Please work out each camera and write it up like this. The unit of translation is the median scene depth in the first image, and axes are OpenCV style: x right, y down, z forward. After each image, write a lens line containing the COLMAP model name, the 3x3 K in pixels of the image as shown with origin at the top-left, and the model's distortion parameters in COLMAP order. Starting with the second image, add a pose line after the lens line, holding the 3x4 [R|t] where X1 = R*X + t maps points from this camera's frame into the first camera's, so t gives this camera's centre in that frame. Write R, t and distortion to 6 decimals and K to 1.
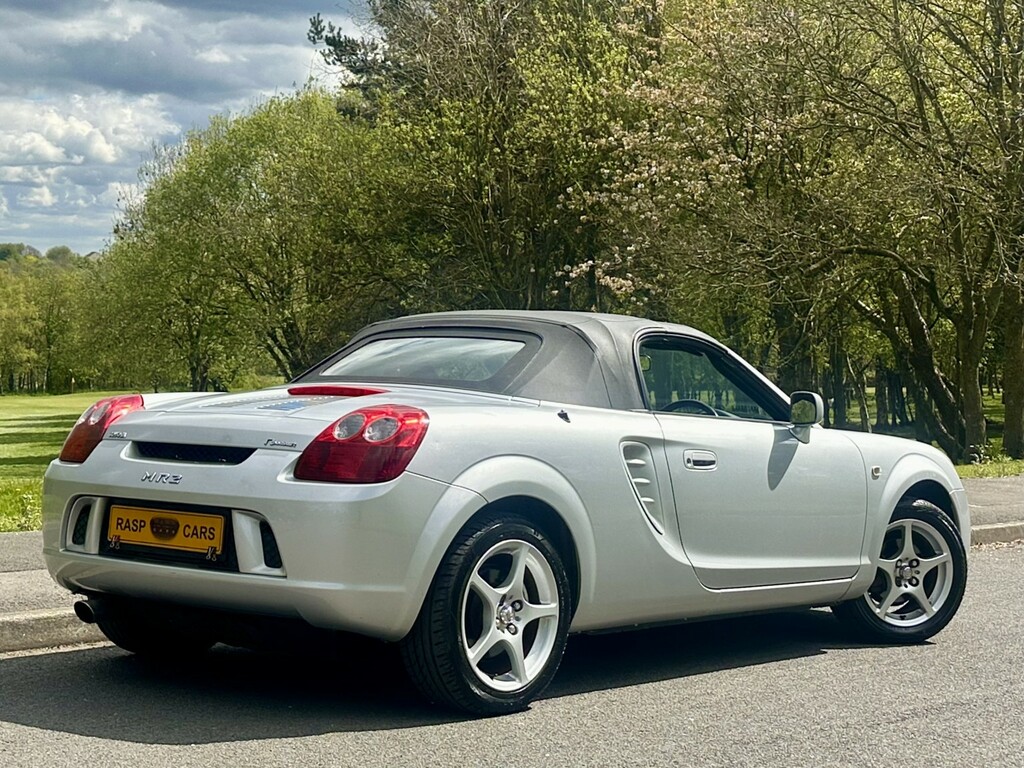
lens RADIAL K [[1736.3, 0, 510.4], [0, 1736.3, 326.0], [0, 0, 1]] dist [0.080994, 0.068115]
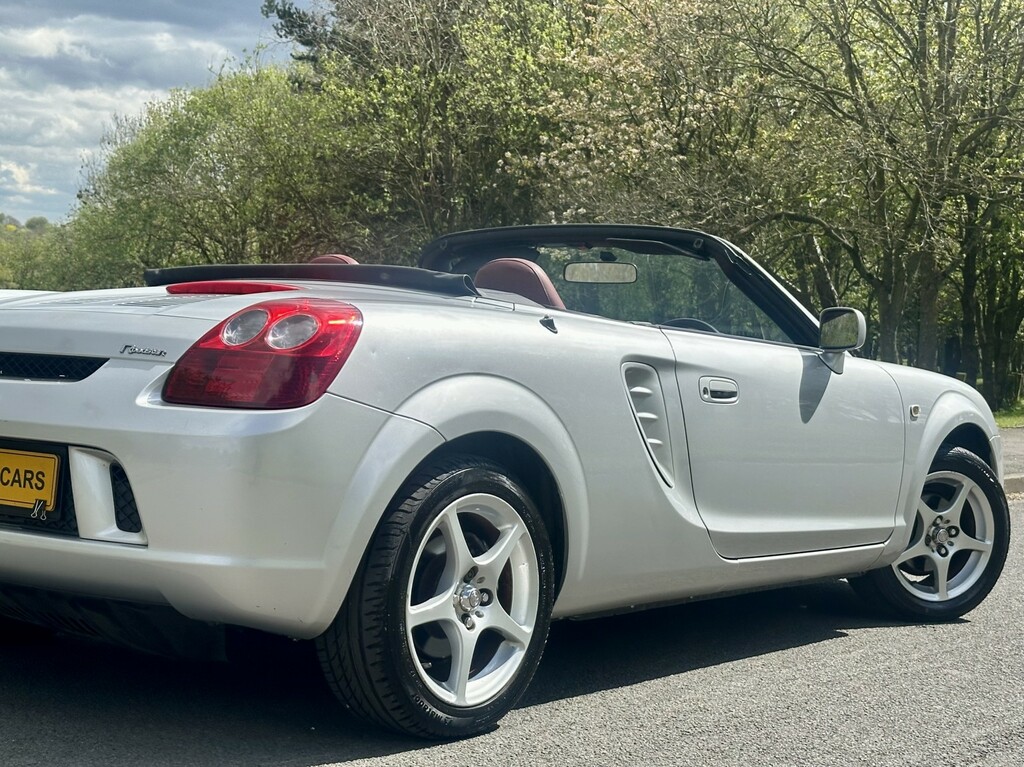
lens RADIAL K [[1535.0, 0, 501.3], [0, 1535.0, 377.5], [0, 0, 1]] dist [0.108407, 0.045832]
pose [[0.999241, 0.013630, 0.036492, -0.012240], [-0.015461, 0.998610, 0.050393, 0.041421], [-0.035755, -0.050919, 0.998063, 0.355918]]
